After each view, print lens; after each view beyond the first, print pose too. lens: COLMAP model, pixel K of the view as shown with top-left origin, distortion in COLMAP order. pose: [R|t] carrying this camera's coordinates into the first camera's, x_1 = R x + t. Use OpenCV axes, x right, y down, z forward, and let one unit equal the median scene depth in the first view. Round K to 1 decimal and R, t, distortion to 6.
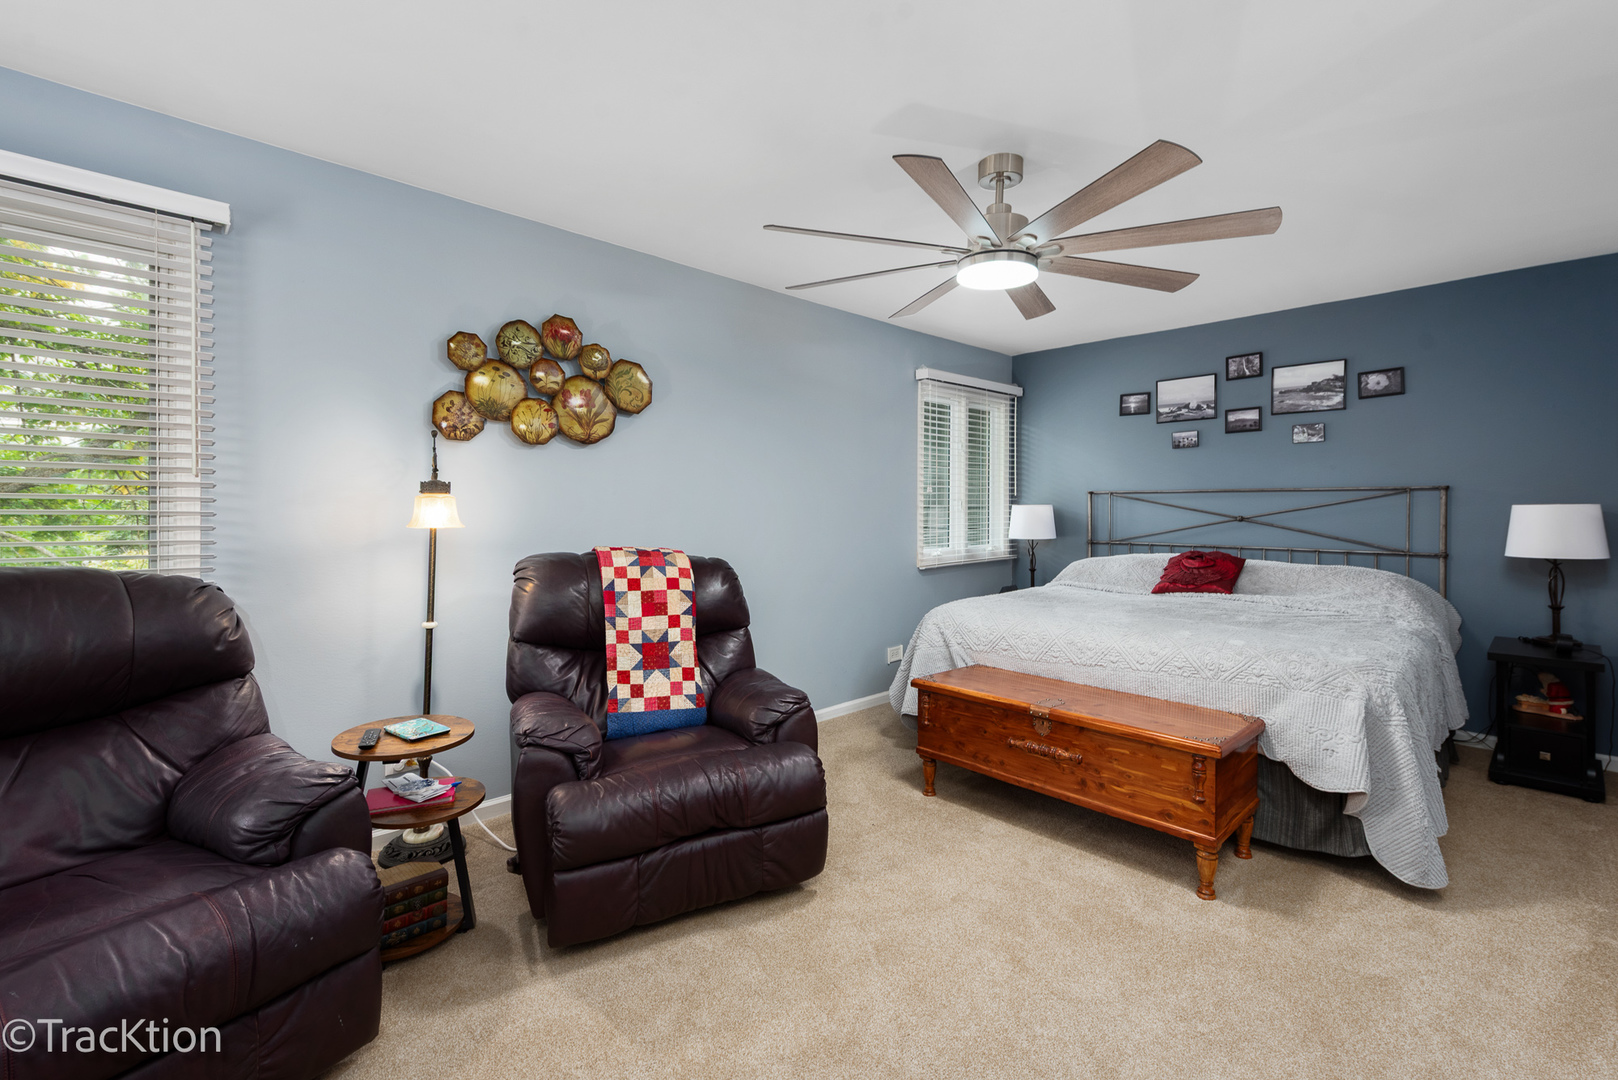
lens RADIAL K [[717.0, 0, 815.3], [0, 717.0, 506.6], [0, 0, 1]] dist [0.019992, -0.009693]
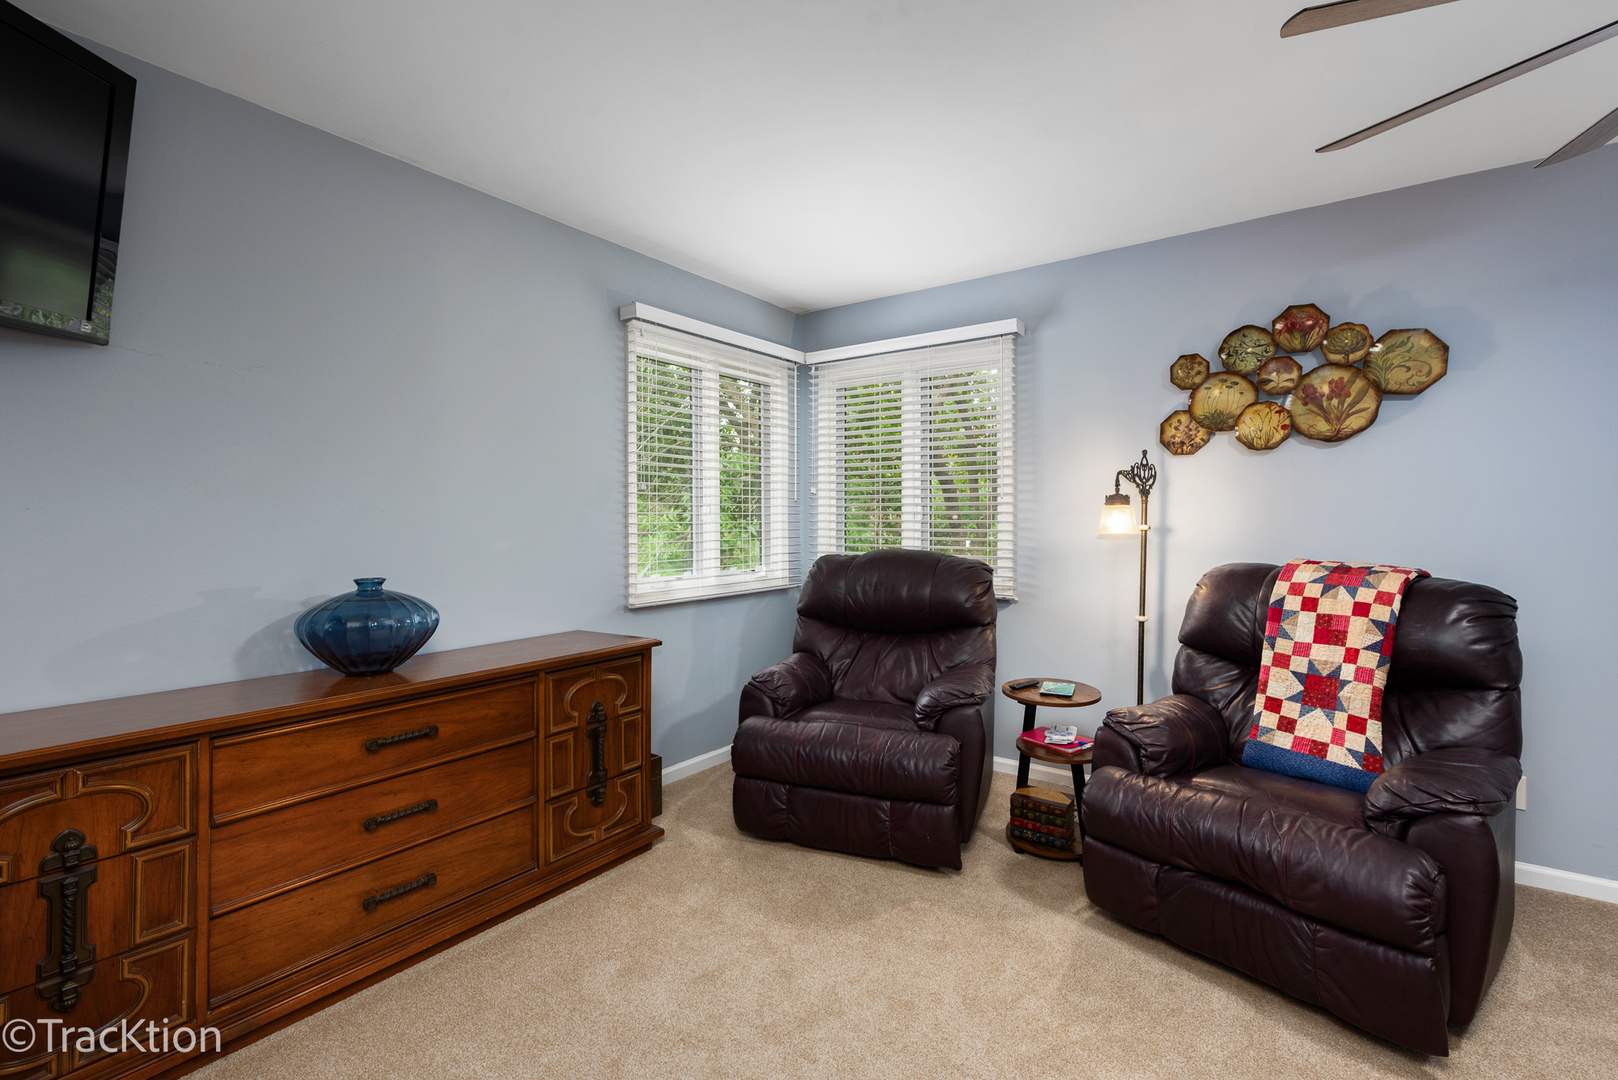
lens RADIAL K [[733.5, 0, 821.5], [0, 733.5, 510.6], [0, 0, 1]] dist [-0.000760, -0.000184]
pose [[0.156828, -0.019894, -0.987426, 0.516132], [0.007081, 0.999794, -0.019018, 0.009354], [0.987601, -0.004010, 0.156937, 0.286733]]
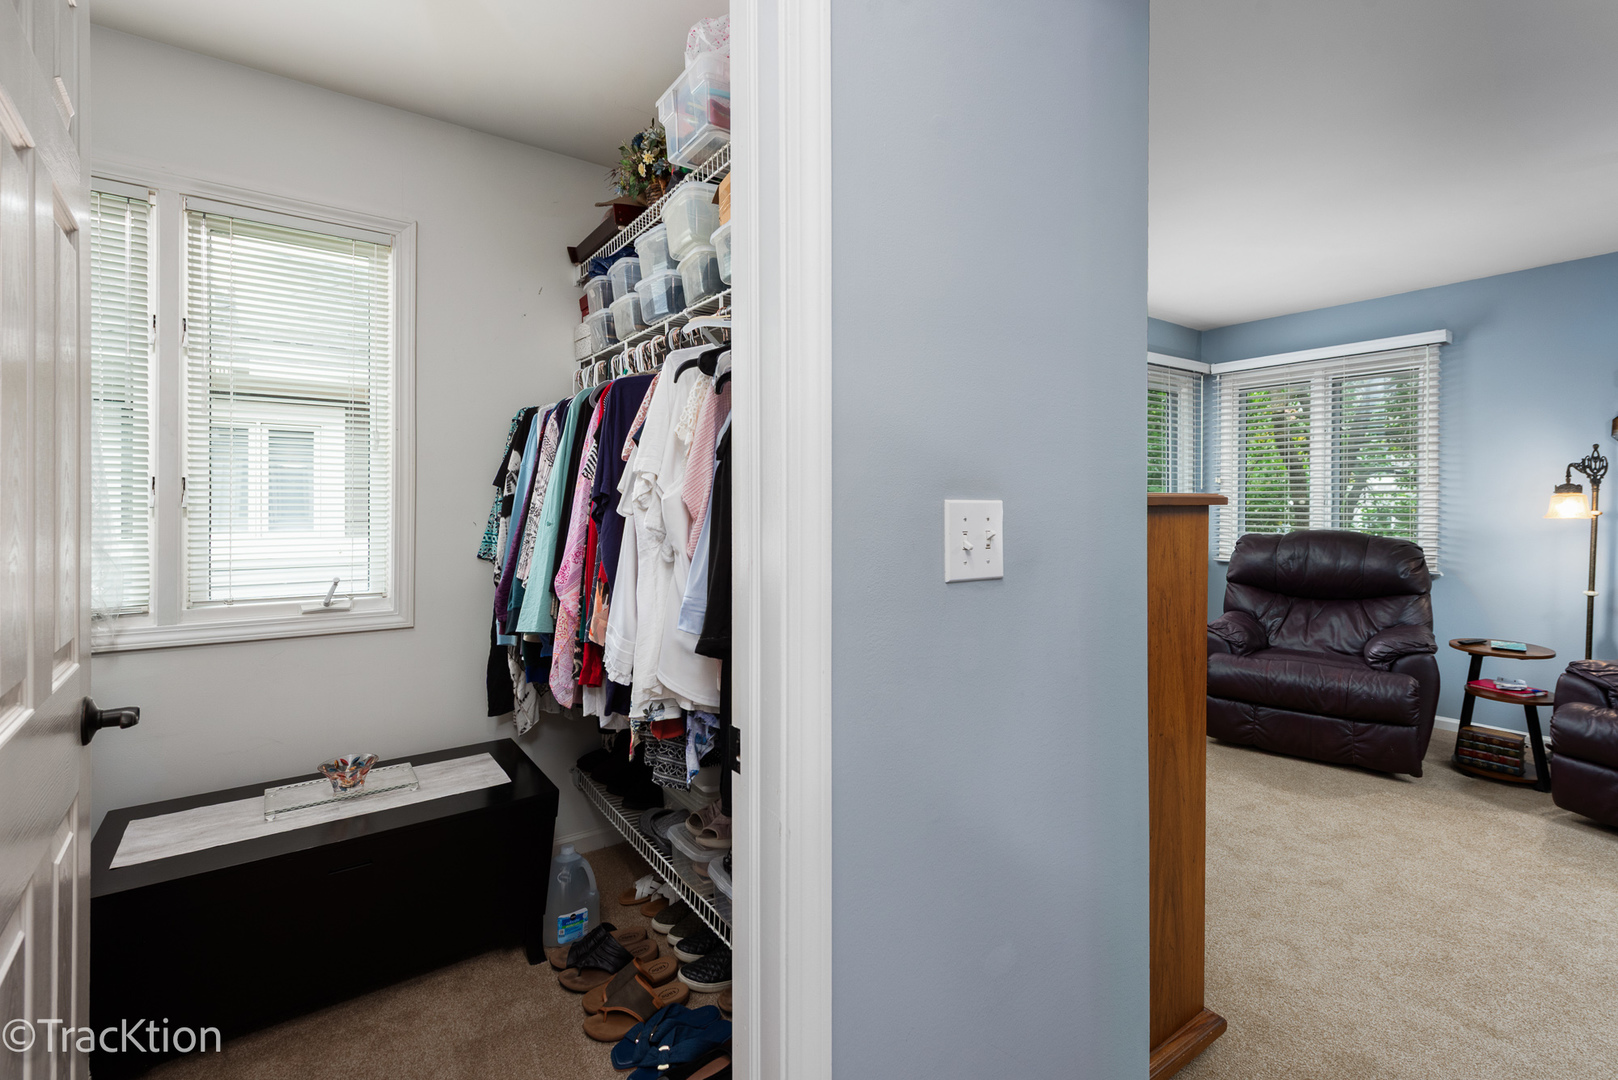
lens RADIAL K [[733.5, 0, 821.5], [0, 733.5, 510.6], [0, 0, 1]] dist [-0.000760, -0.000184]
pose [[-0.172441, -0.003514, -0.985014, 0.953157], [0.002198, 0.999990, -0.003952, 0.015305], [0.985017, -0.002846, -0.172432, -0.138995]]
